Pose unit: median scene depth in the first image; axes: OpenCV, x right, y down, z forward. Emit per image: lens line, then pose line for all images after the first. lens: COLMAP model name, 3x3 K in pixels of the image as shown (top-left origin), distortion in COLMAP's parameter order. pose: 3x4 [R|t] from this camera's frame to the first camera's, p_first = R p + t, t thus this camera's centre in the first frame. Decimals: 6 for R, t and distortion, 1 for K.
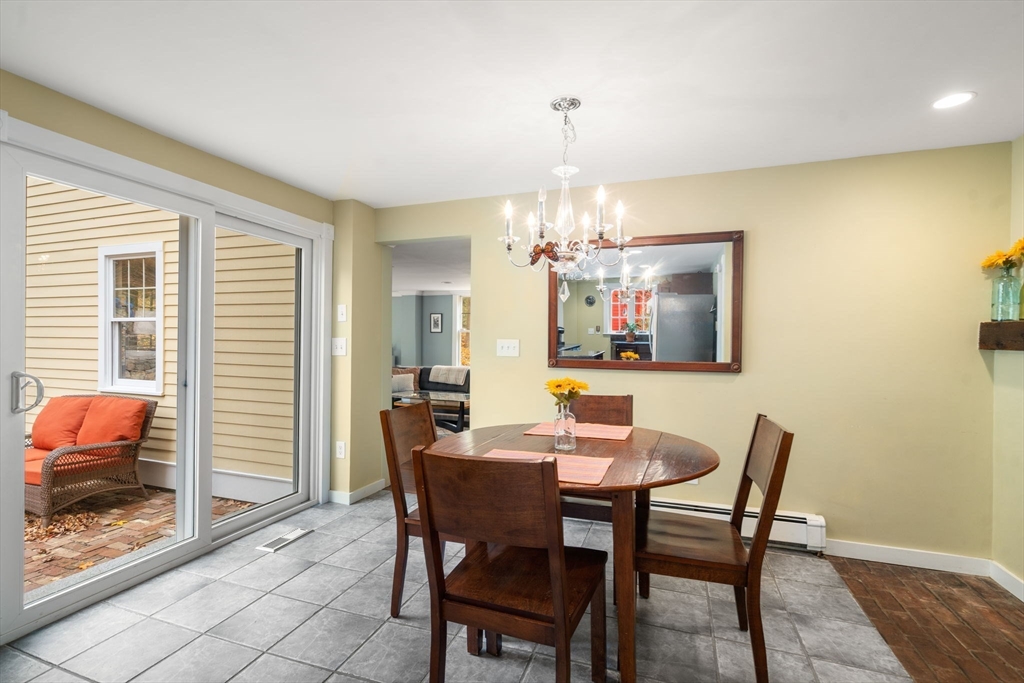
lens RADIAL K [[467.4, 0, 511.3], [0, 467.4, 341.7], [0, 0, 1]] dist [-0.004131, -0.000083]
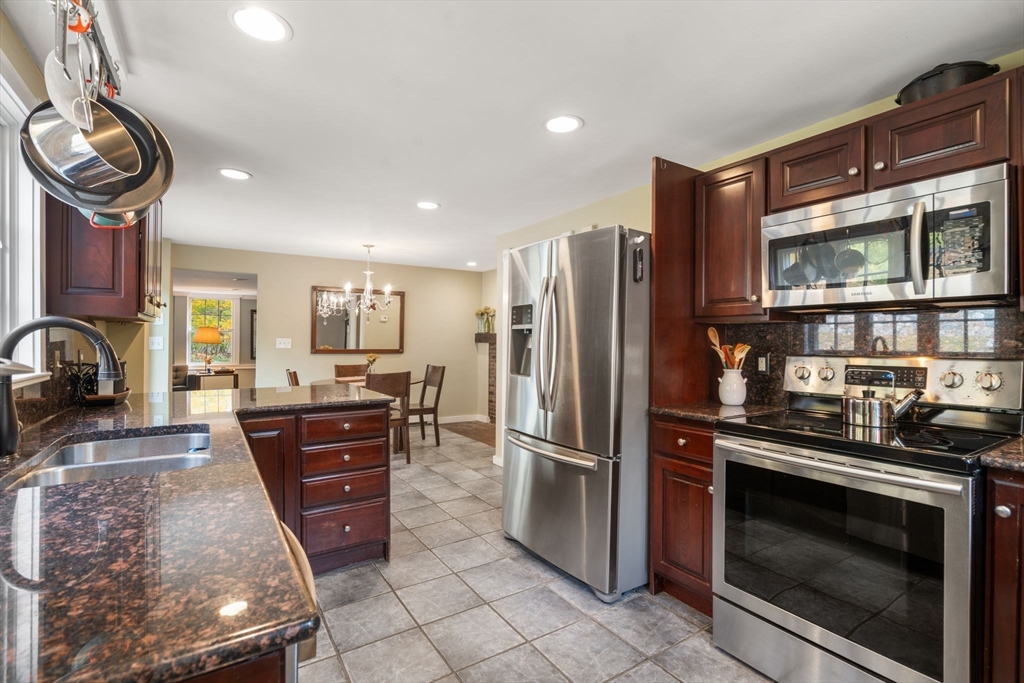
lens RADIAL K [[467.4, 0, 511.0], [0, 467.4, 341.2], [0, 0, 1]] dist [-0.004131, -0.000083]
pose [[0.602698, -0.001689, 0.797968, -1.760467], [0.000108, 0.999998, 0.002035, 0.002803], [-0.797969, -0.001140, 0.602697, -1.388670]]
